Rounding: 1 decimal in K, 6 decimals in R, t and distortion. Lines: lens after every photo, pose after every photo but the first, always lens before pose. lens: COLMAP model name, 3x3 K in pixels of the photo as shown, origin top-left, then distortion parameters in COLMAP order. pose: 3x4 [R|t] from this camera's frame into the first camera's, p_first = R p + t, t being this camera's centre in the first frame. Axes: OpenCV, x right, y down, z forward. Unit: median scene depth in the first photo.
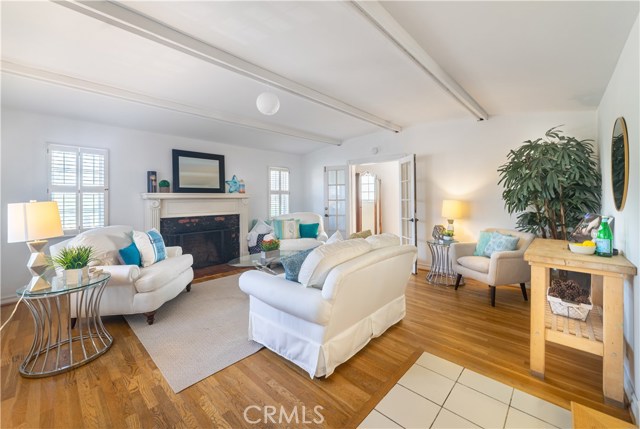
lens RADIAL K [[255.1, 0, 298.9], [0, 255.1, 197.9], [0, 0, 1]] dist [-0.002349, -0.000078]
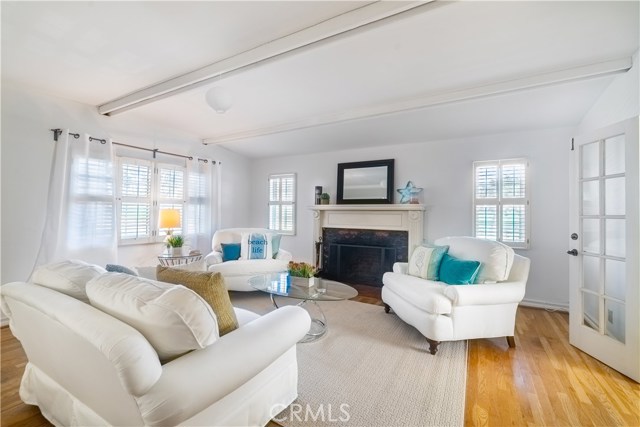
lens RADIAL K [[277.4, 0, 318.3], [0, 277.4, 212.5], [0, 0, 1]] dist [0.025107, 0.000233]
pose [[0.272798, 0.013058, -0.961983, 0.534813], [-0.006387, 0.999910, 0.011761, -0.000606], [0.962050, 0.002935, 0.272857, 0.543171]]
